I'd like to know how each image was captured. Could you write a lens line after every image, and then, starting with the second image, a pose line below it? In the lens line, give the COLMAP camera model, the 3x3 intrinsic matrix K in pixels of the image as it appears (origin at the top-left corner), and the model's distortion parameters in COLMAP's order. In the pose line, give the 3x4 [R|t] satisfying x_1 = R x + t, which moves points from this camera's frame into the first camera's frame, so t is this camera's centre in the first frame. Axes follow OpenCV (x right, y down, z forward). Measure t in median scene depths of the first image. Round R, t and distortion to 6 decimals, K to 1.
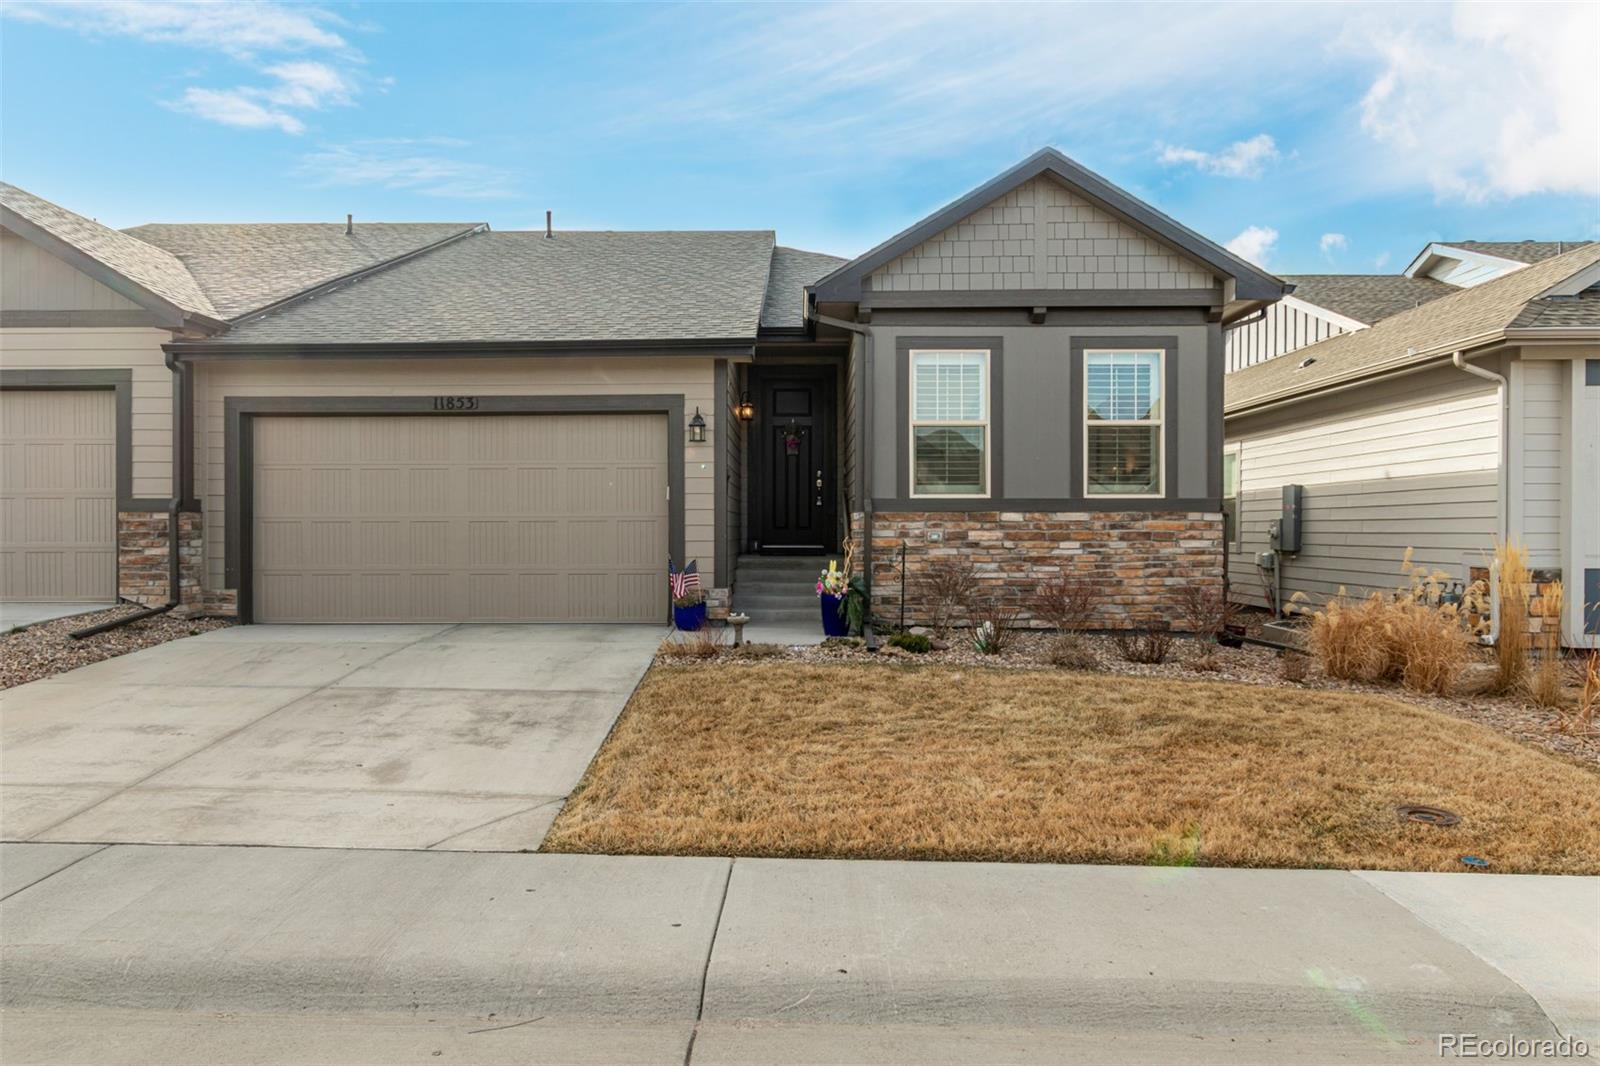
lens RADIAL K [[1009.2, 0, 796.8], [0, 1009.2, 527.7], [0, 0, 1]] dist [0.001672, 0.002715]
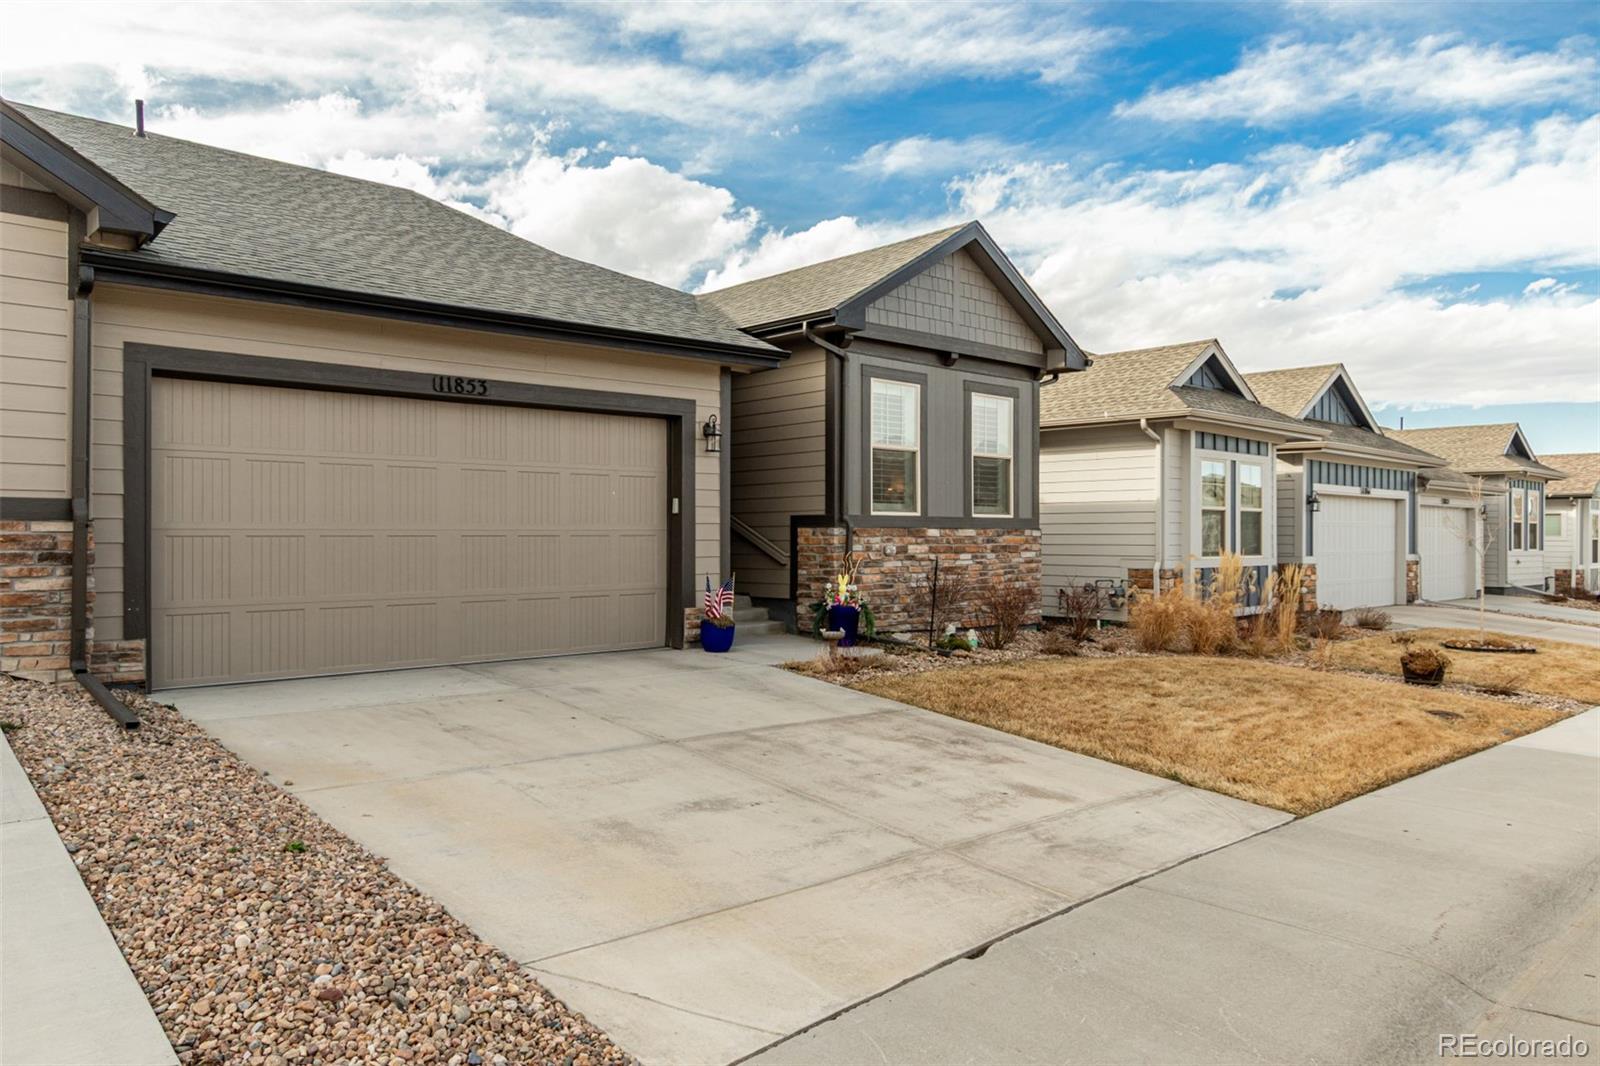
lens RADIAL K [[1062.9, 0, 795.1], [0, 1062.9, 541.5], [0, 0, 1]] dist [-0.002761, -0.000256]
pose [[0.739955, -0.002096, 0.672653, -0.714664], [-0.002037, 0.999984, 0.005357, -0.006778], [-0.672653, -0.005334, 0.739939, 0.212901]]
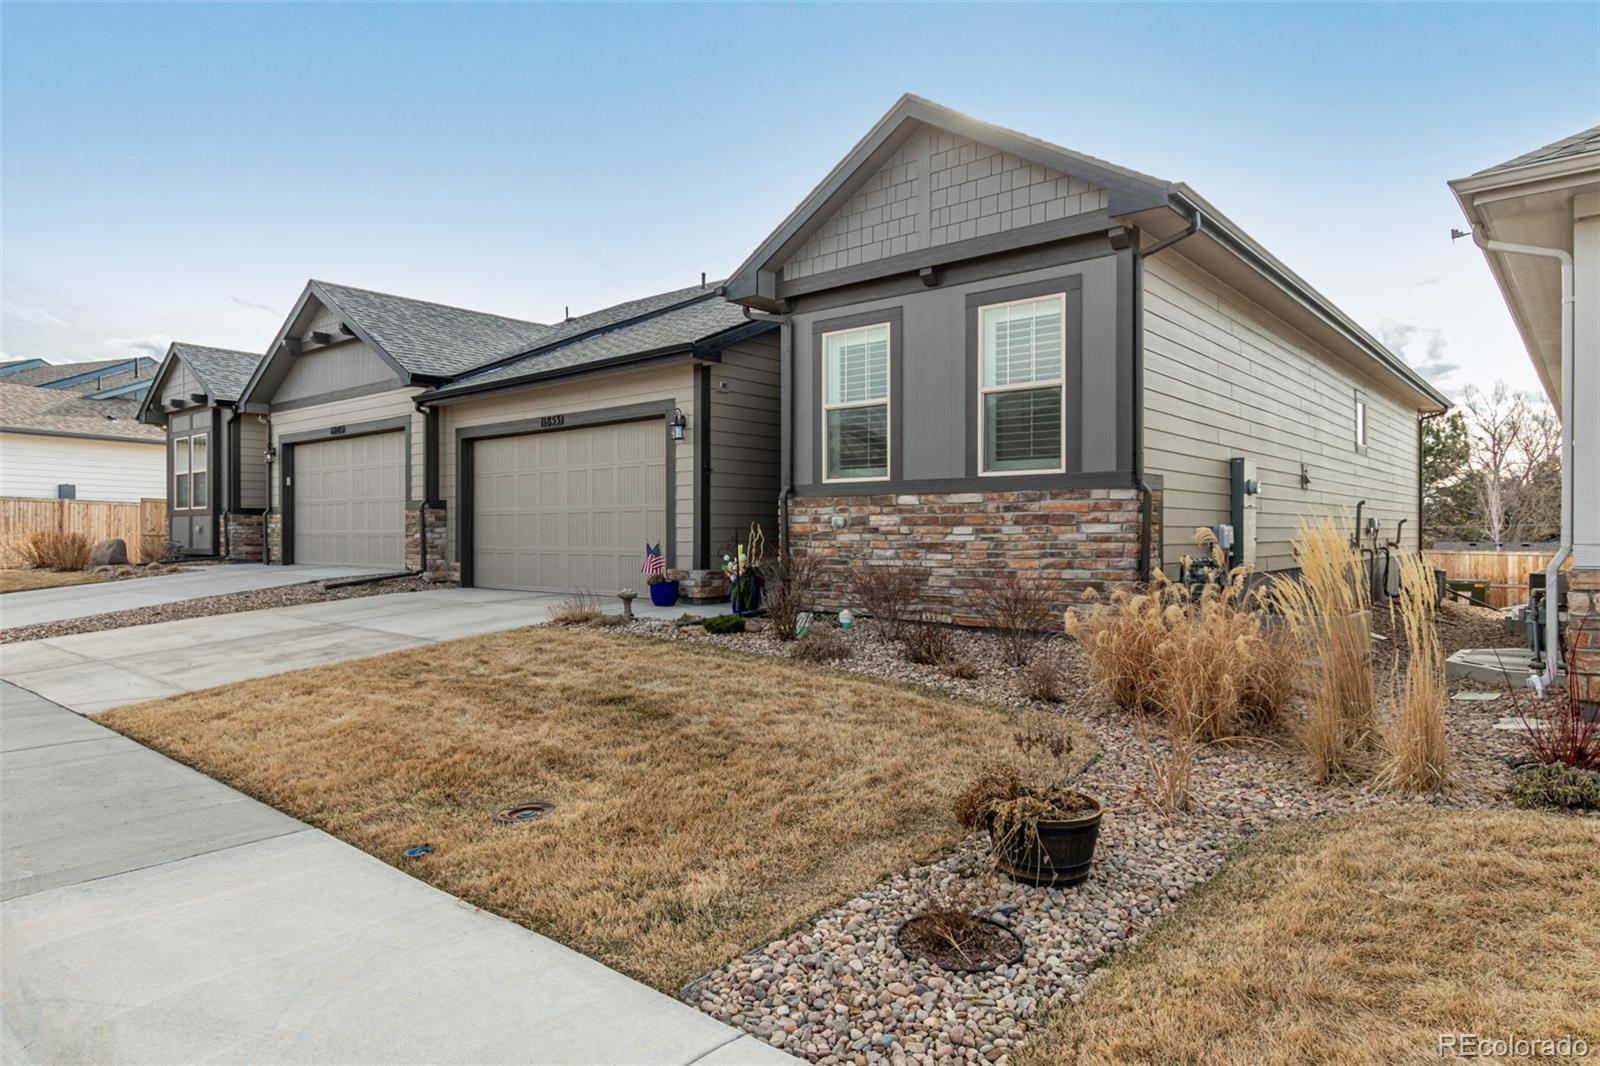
lens RADIAL K [[972.4, 0, 798.9], [0, 972.4, 529.3], [0, 0, 1]] dist [0.007119, -0.000078]
pose [[0.768836, -0.002564, -0.639441, 0.706110], [0.002119, 0.999997, -0.001463, 0.017300], [0.639443, -0.000230, 0.768839, 0.250765]]
